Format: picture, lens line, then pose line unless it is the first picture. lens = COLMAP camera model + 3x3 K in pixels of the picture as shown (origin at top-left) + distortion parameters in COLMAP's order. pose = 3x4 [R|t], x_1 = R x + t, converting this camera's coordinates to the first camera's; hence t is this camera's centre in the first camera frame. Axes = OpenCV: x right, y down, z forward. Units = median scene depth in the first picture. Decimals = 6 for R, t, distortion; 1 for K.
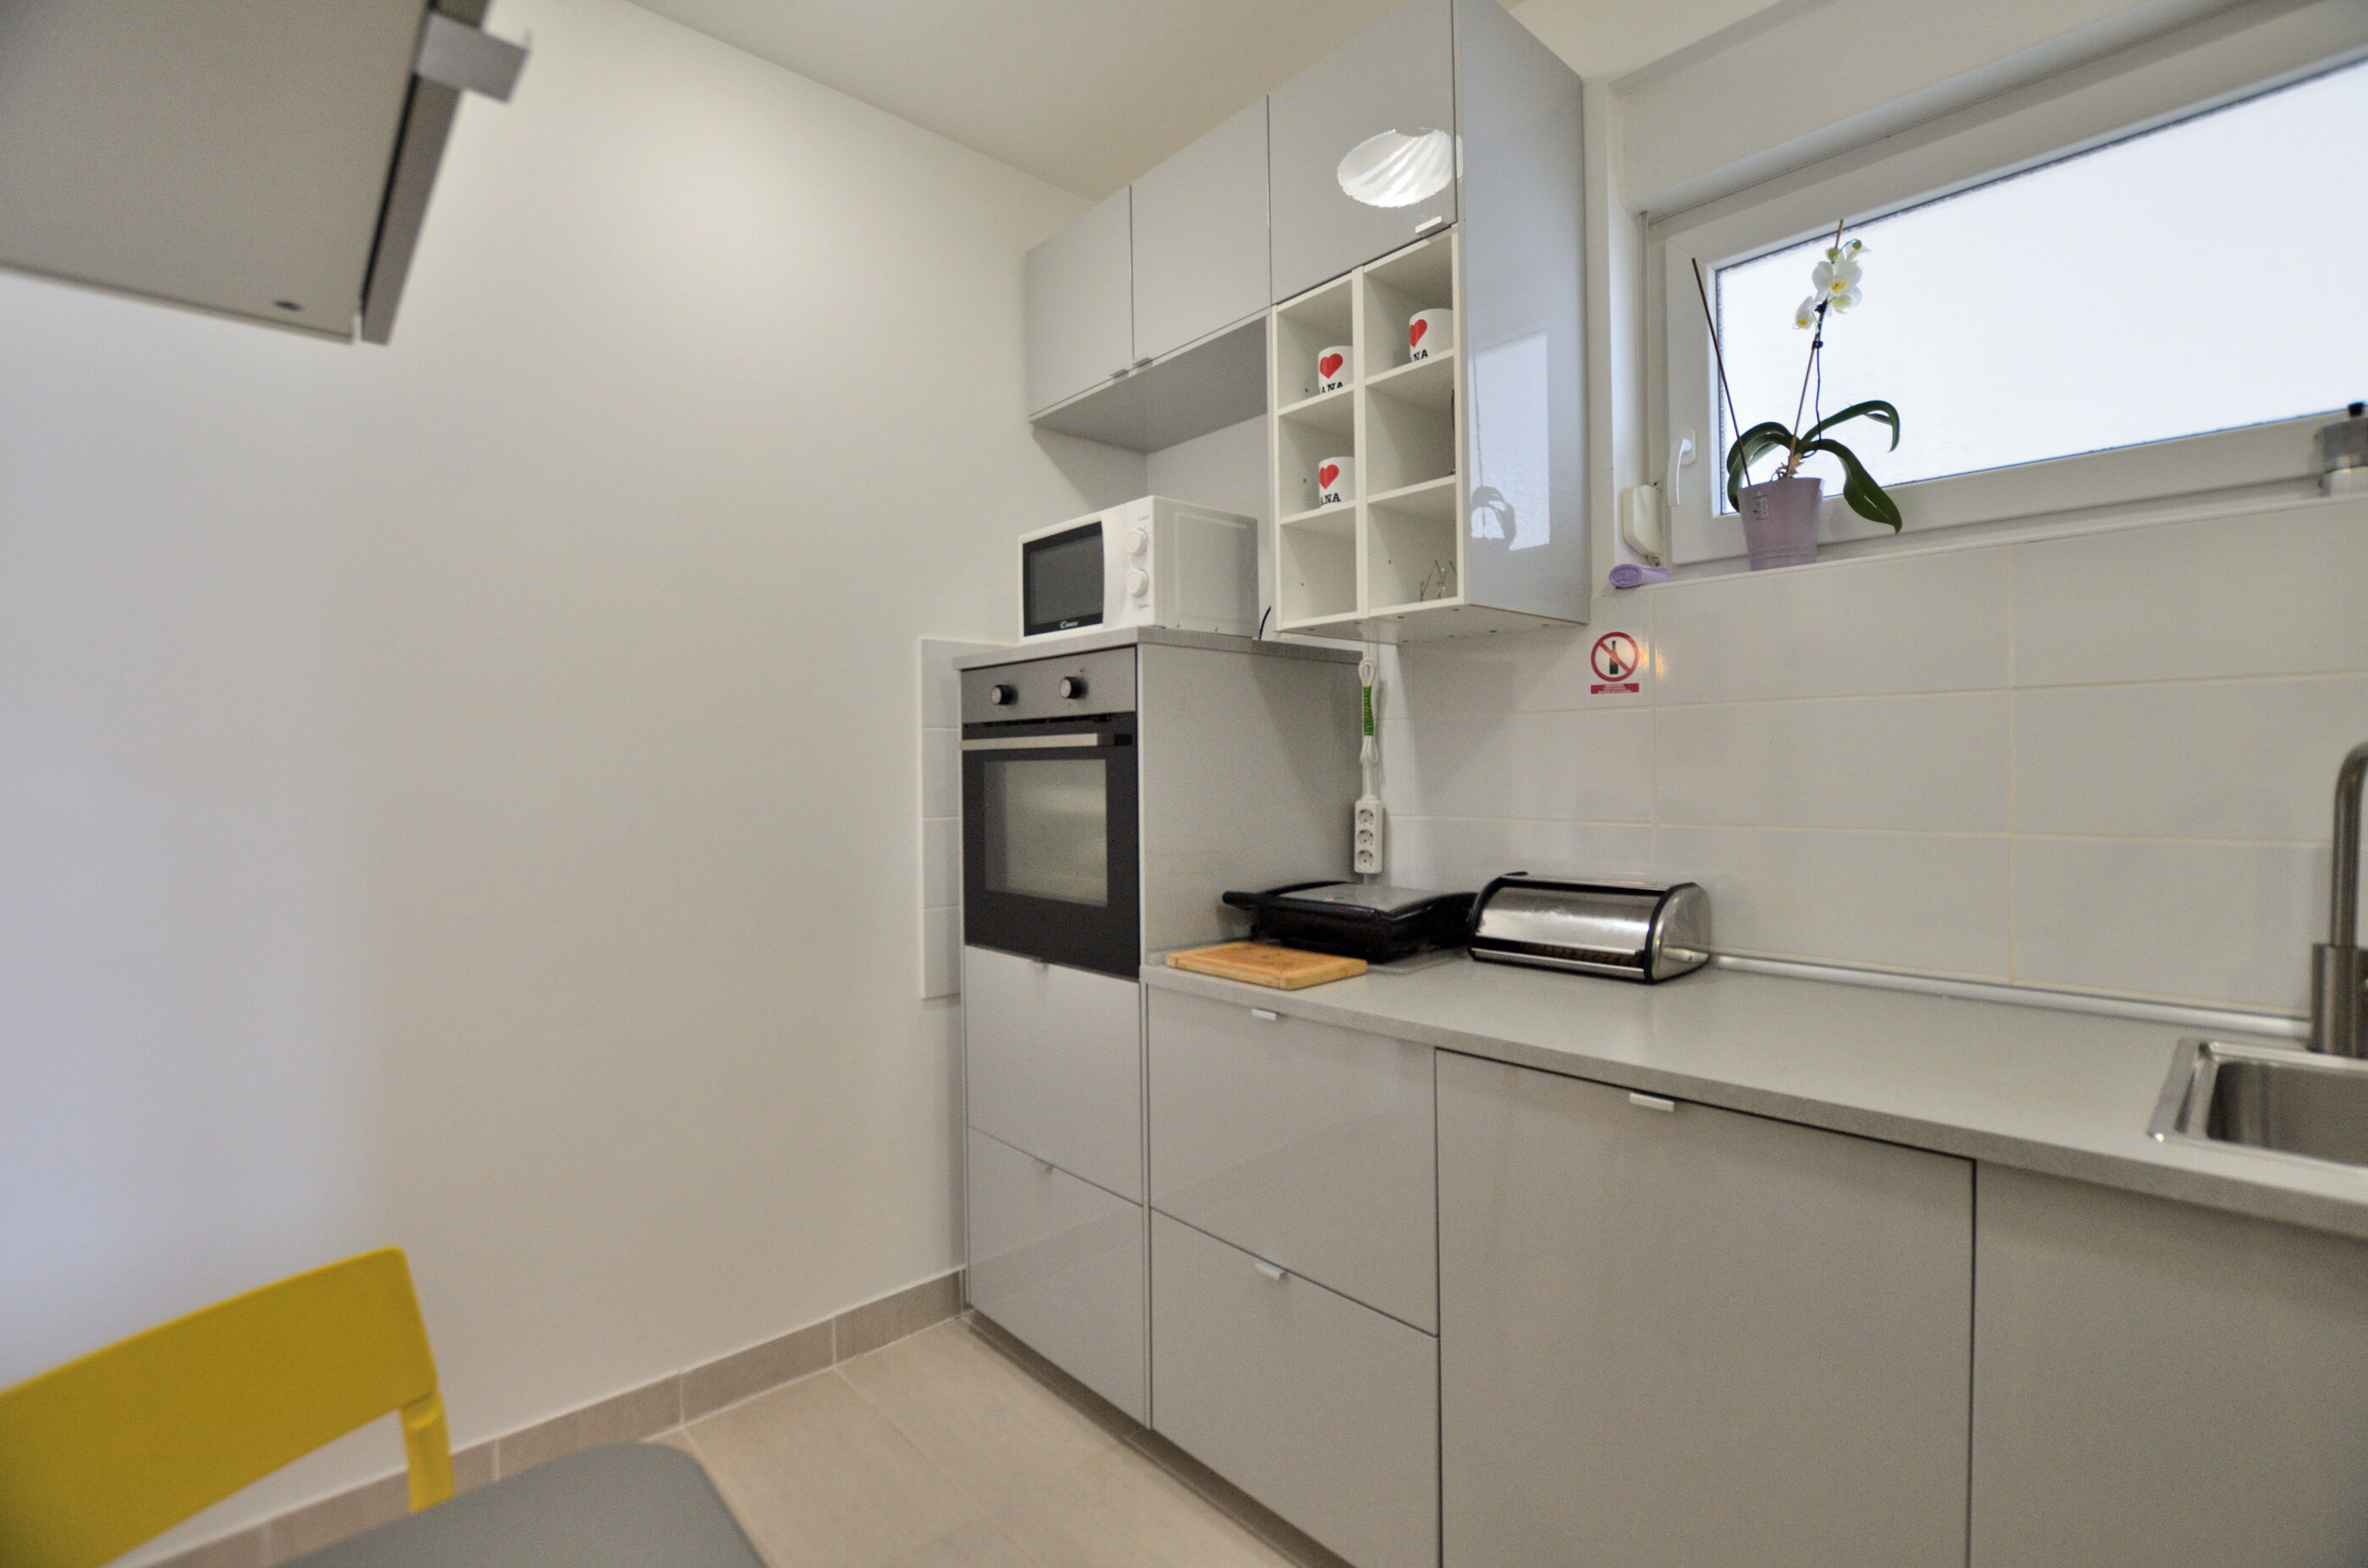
lens RADIAL K [[1041.1, 0, 1204.4], [0, 1041.1, 773.5], [0, 0, 1]] dist [-0.034644, 0.004975]
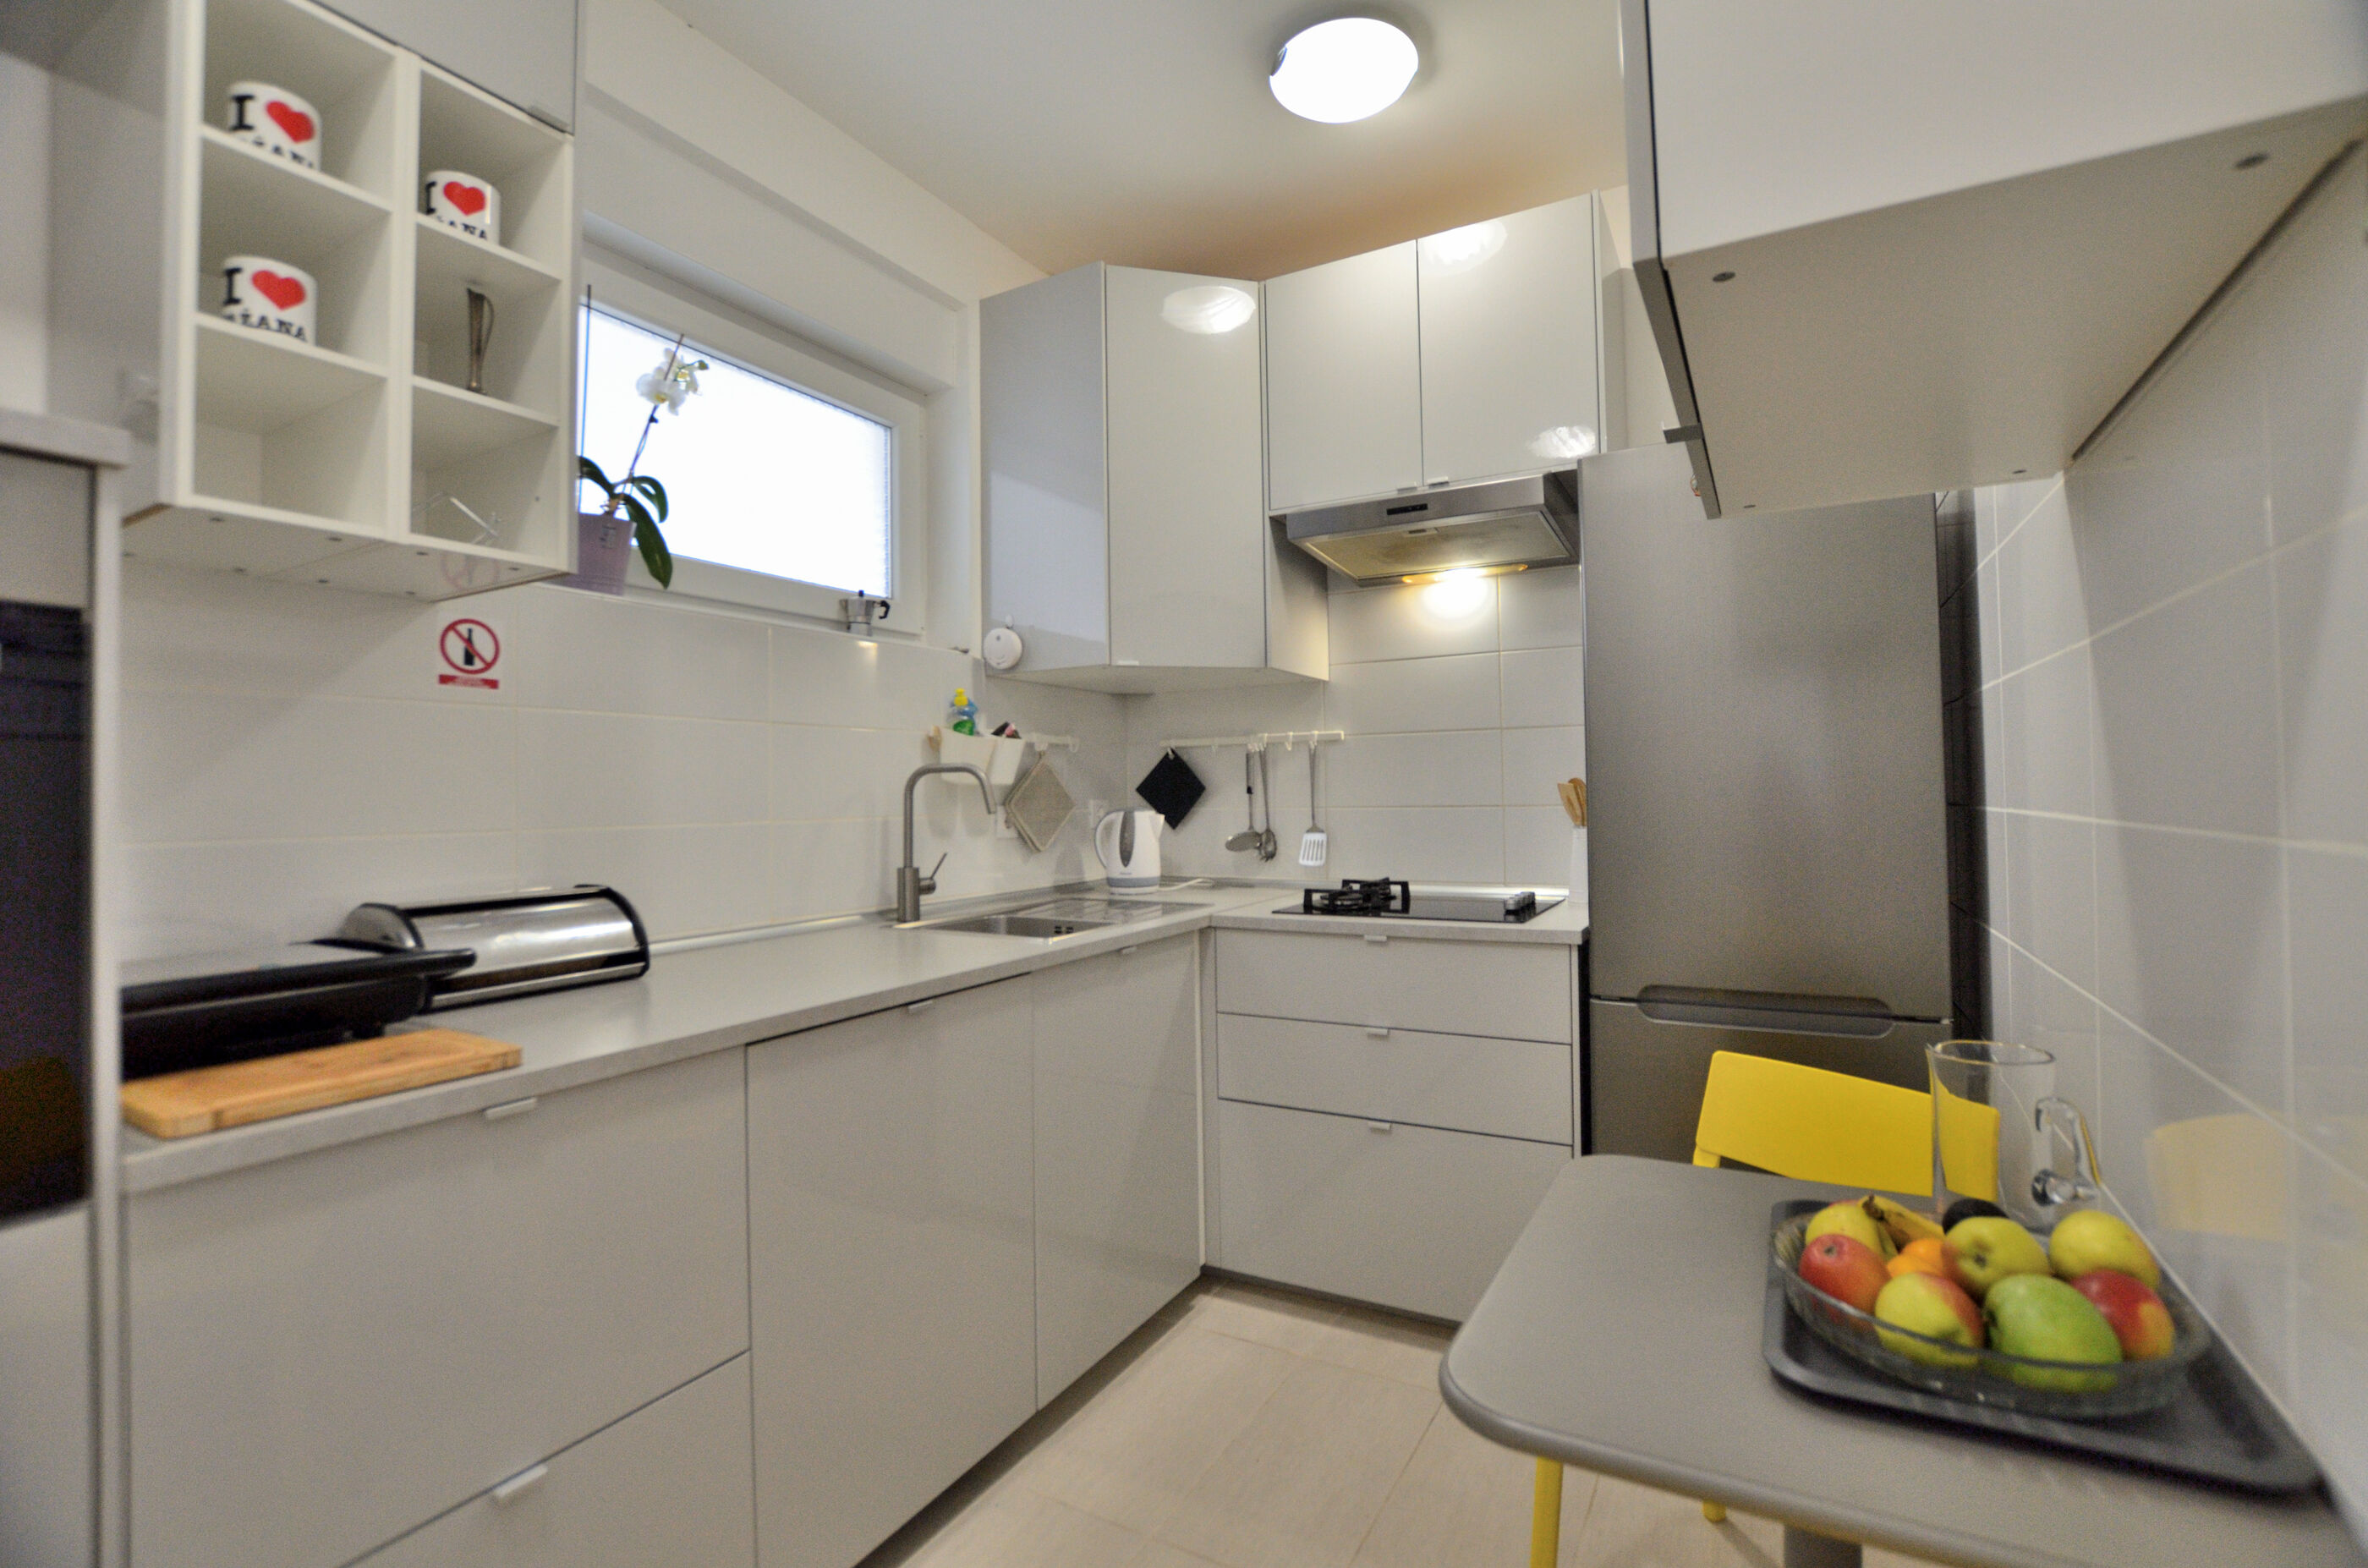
lens RADIAL K [[1041.1, 0, 1204.4], [0, 1041.1, 773.5], [0, 0, 1]] dist [-0.034644, 0.004975]
pose [[-0.308832, 0.034706, 0.950483, -0.640942], [0.020840, 0.999341, -0.029719, 0.036665], [-0.950888, 0.010630, -0.309352, 0.678857]]
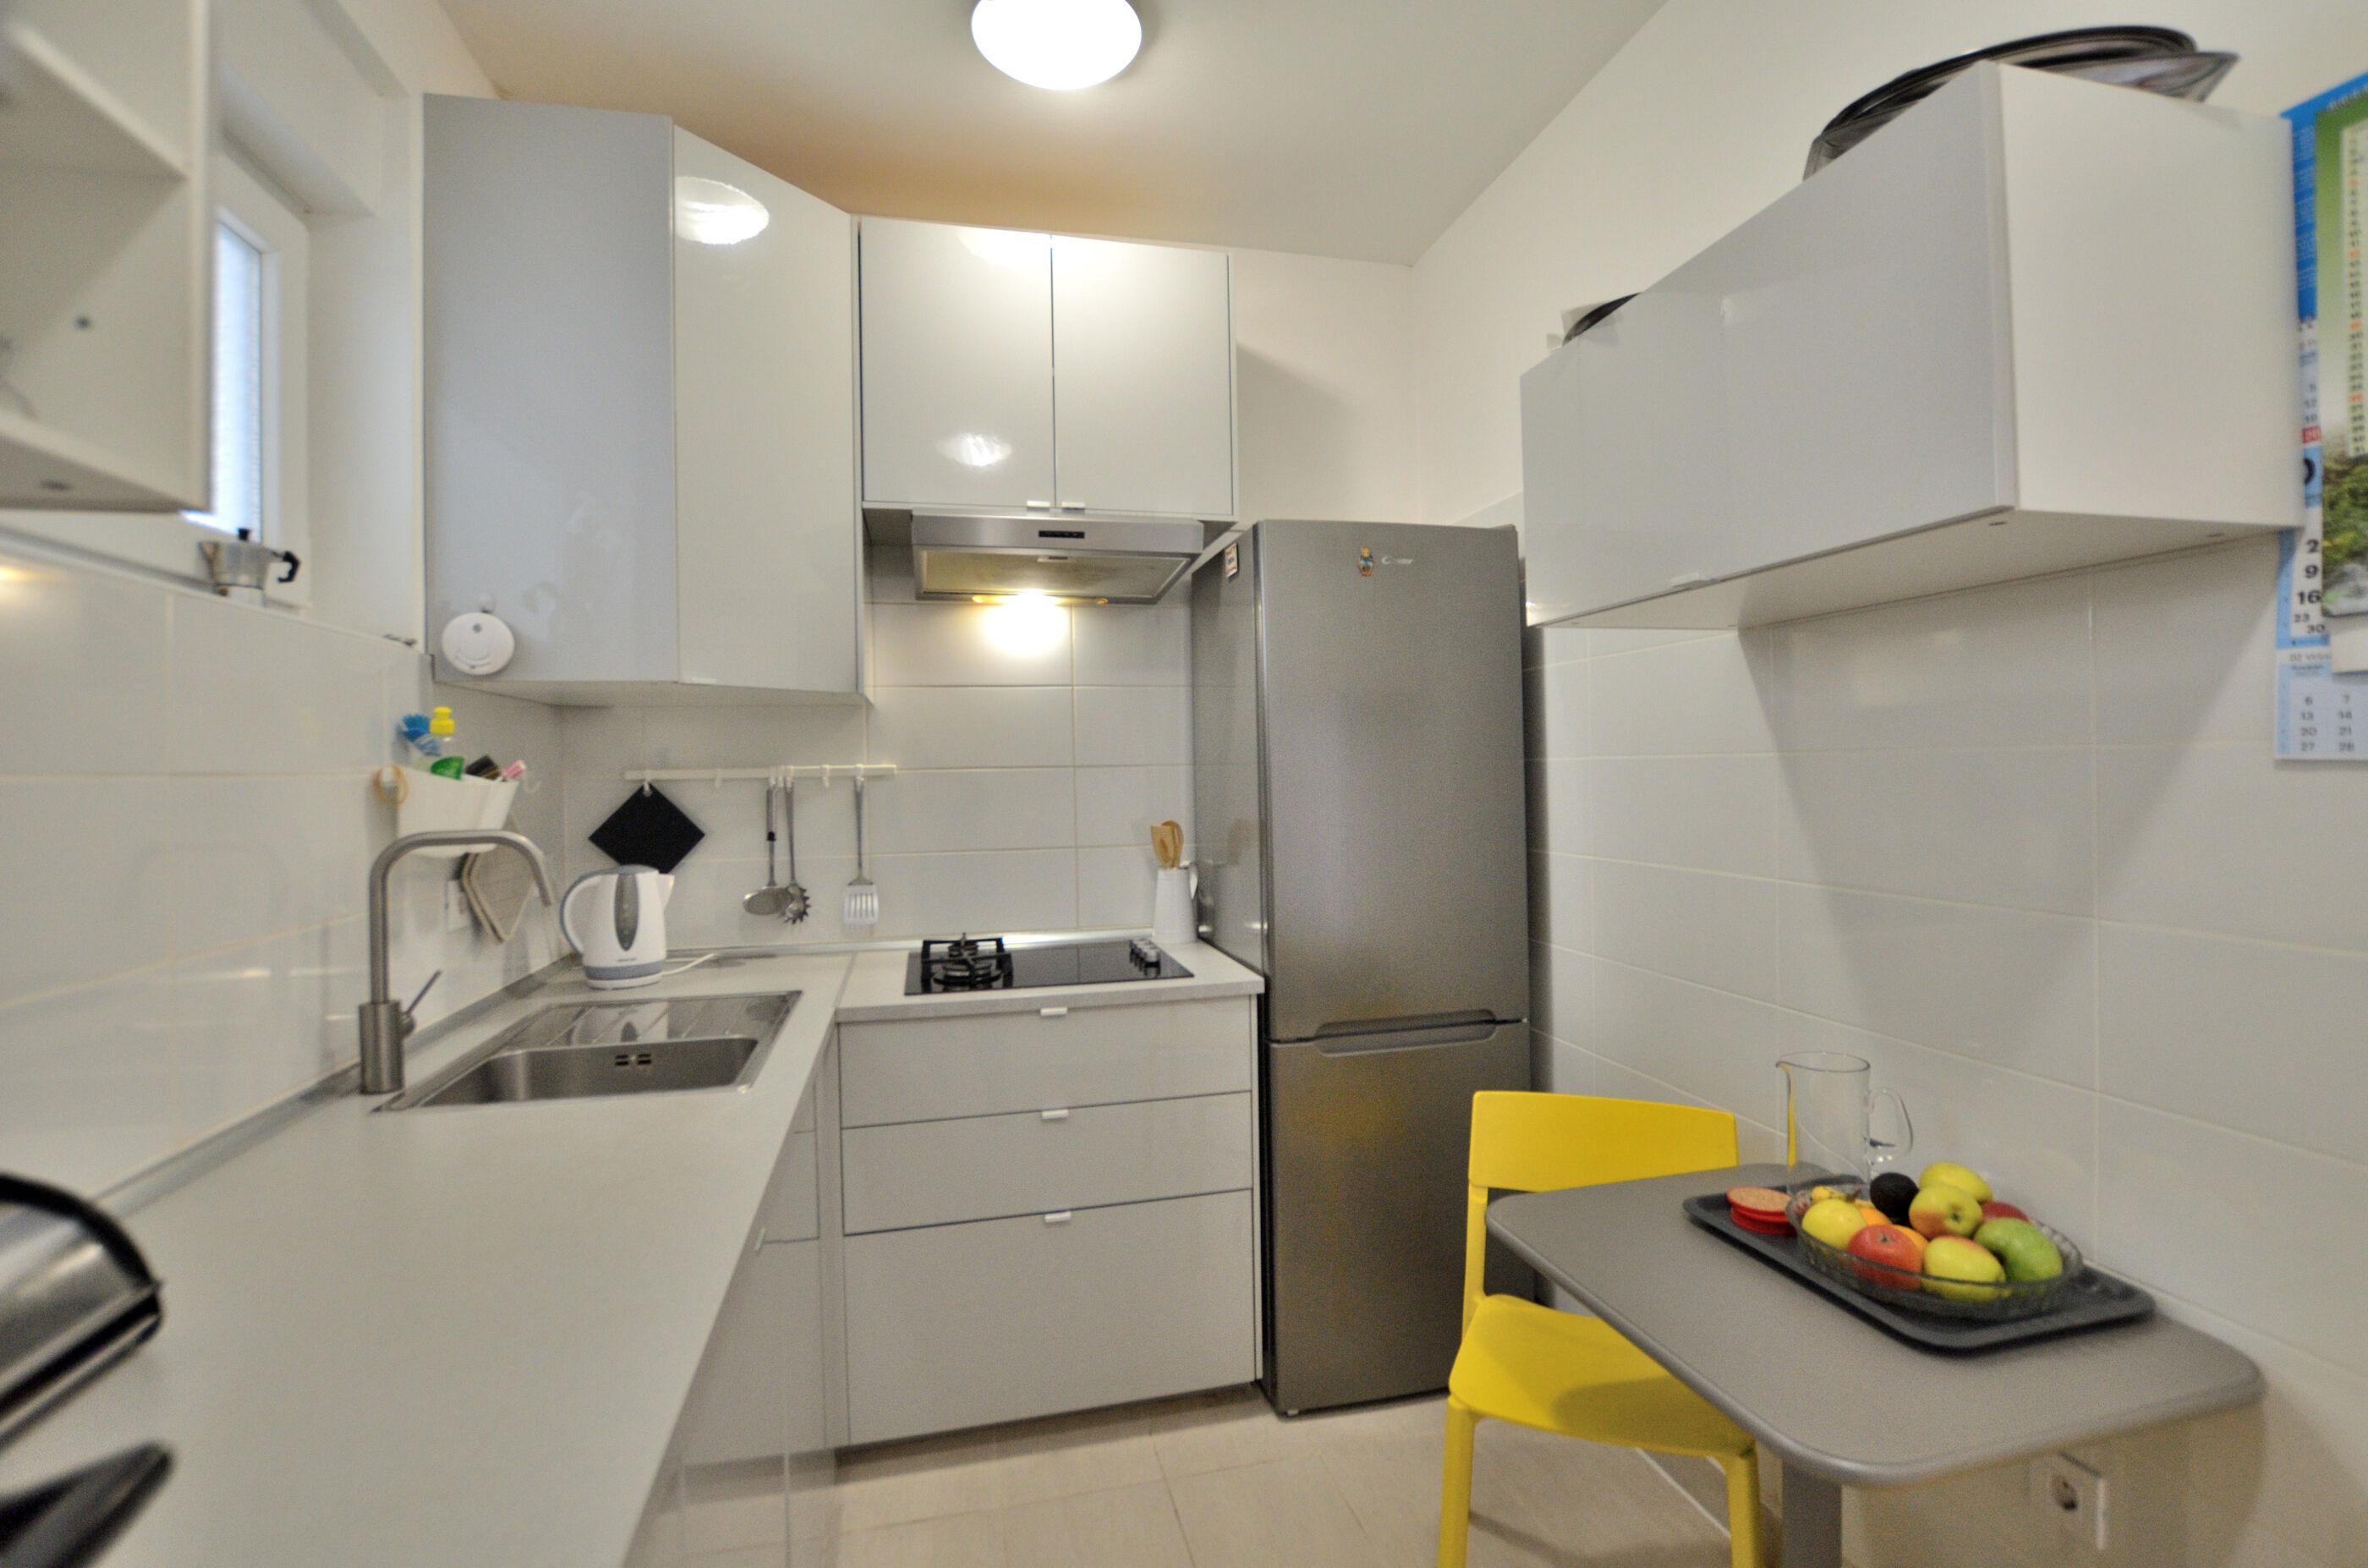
lens RADIAL K [[1093.3, 0, 1189.6], [0, 1093.3, 773.0], [0, 0, 1]] dist [-0.018822, 0.000284]
pose [[-0.873310, 0.023121, 0.486617, -0.237494], [0.026993, 0.999635, 0.000946, -0.049789], [-0.486417, 0.013961, -0.873615, 1.042716]]
